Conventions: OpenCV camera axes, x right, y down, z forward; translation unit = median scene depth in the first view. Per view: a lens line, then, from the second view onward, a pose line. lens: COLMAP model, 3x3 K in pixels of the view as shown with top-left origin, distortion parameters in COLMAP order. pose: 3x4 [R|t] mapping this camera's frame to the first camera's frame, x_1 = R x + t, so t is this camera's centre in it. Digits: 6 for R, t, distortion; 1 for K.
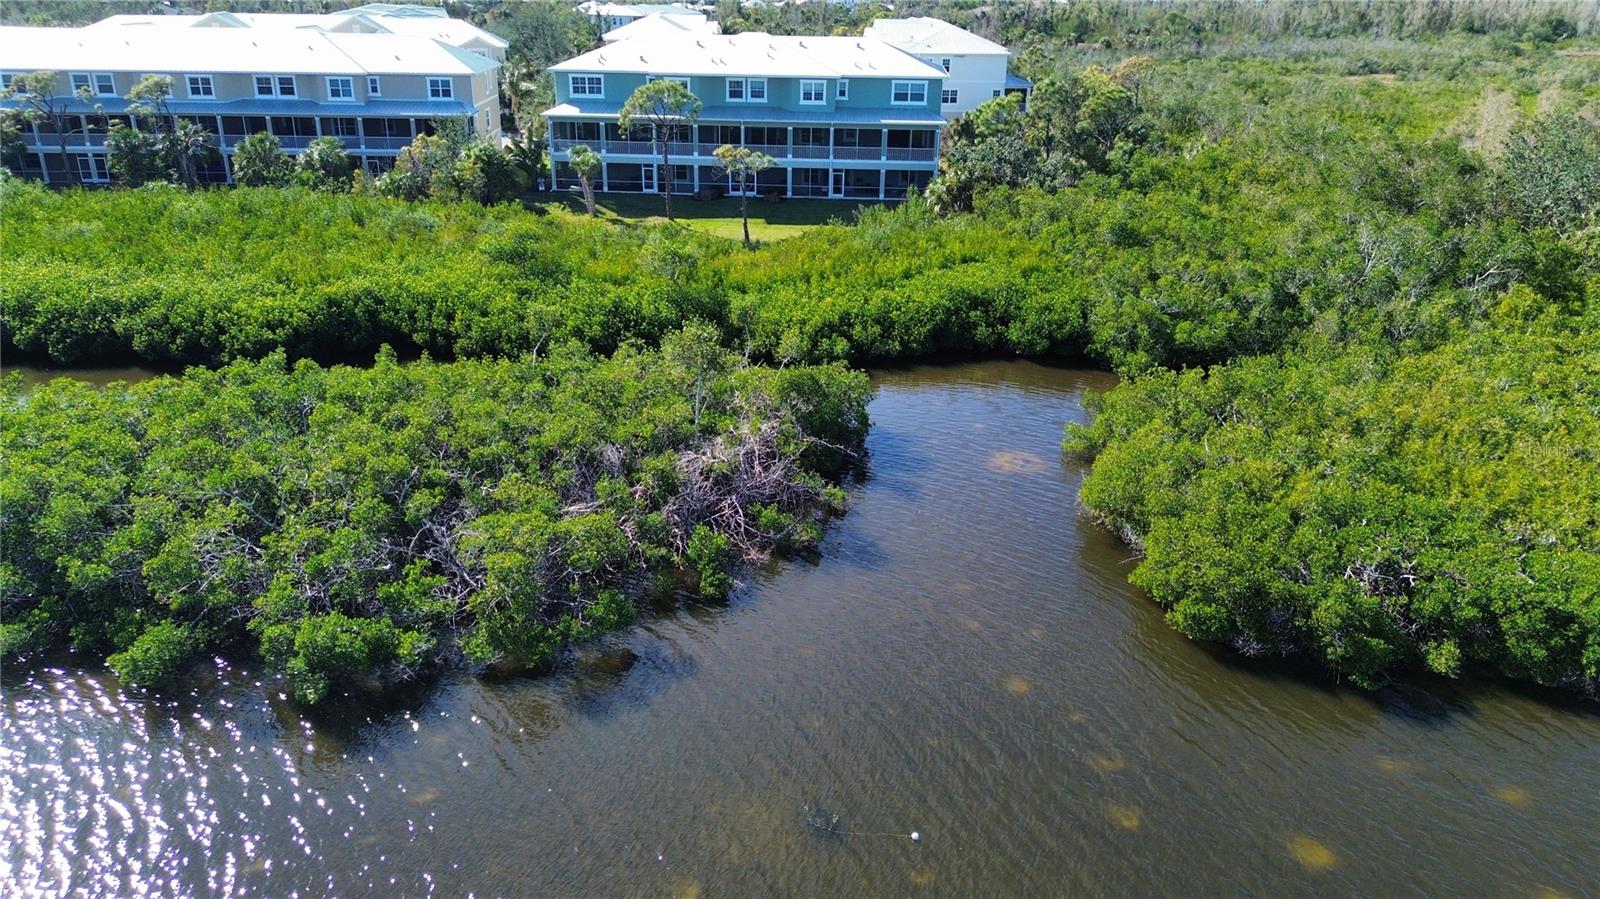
lens RADIAL K [[1138.5, 0, 800.0], [0, 1138.5, 449.5], [0, 0, 1]] dist [0.071643, -0.059268]
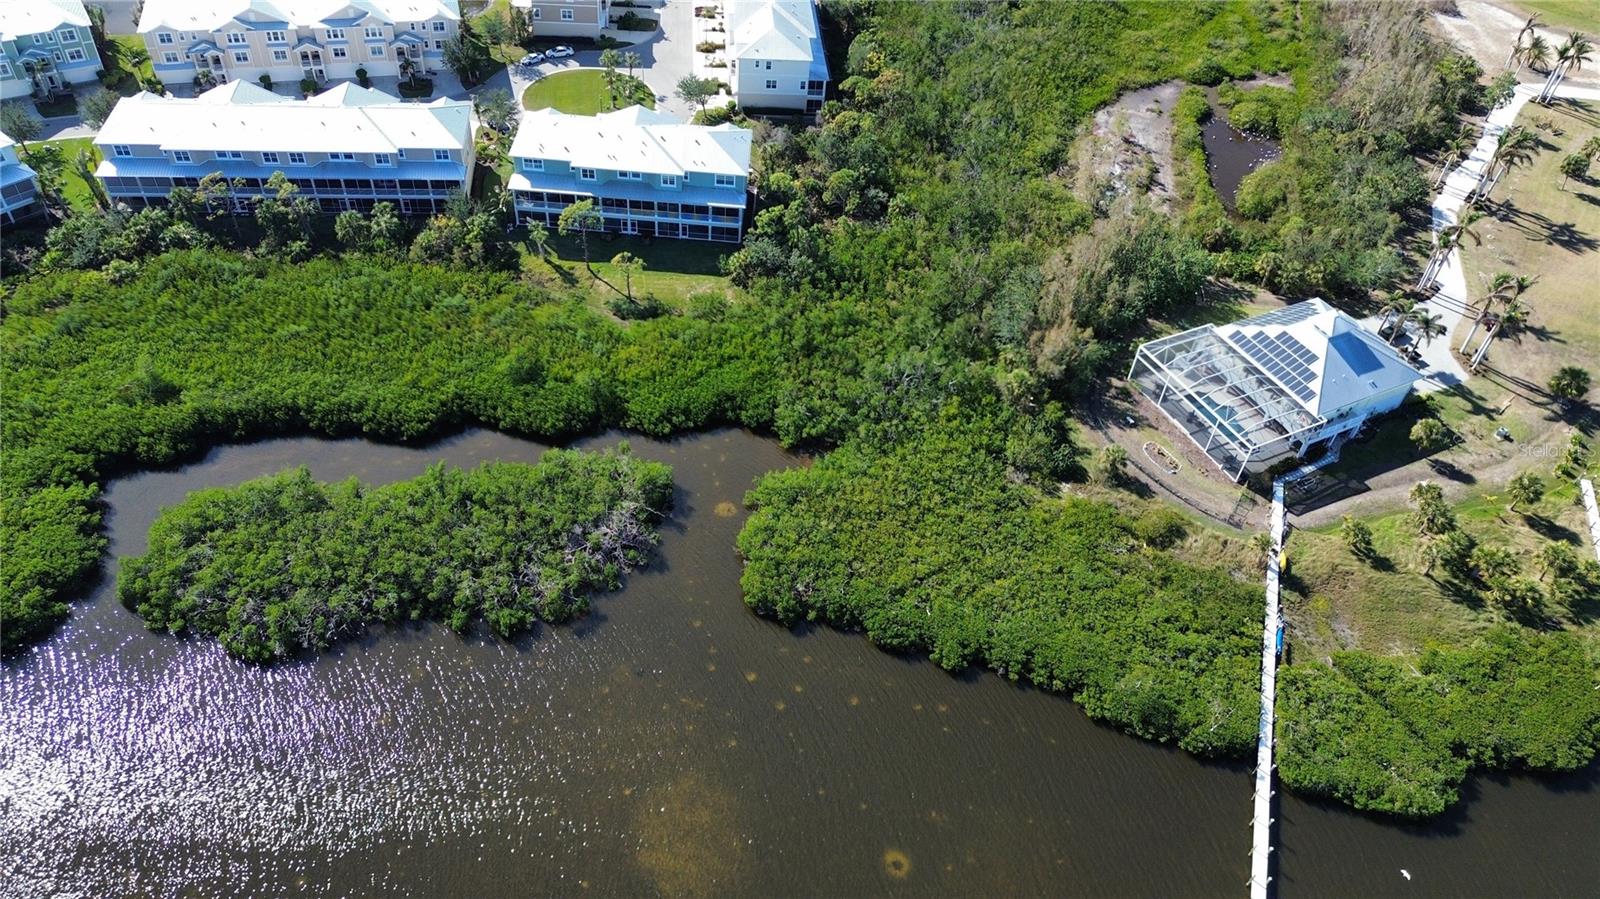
lens RADIAL K [[1138.5, 0, 800.0], [0, 1138.5, 449.5], [0, 0, 1]] dist [0.071643, -0.059268]
pose [[0.996956, 0.009554, 0.077379, 0.123468], [-0.036707, 0.933108, 0.357719, -0.868174], [-0.068785, -0.359470, 0.930618, -1.181191]]
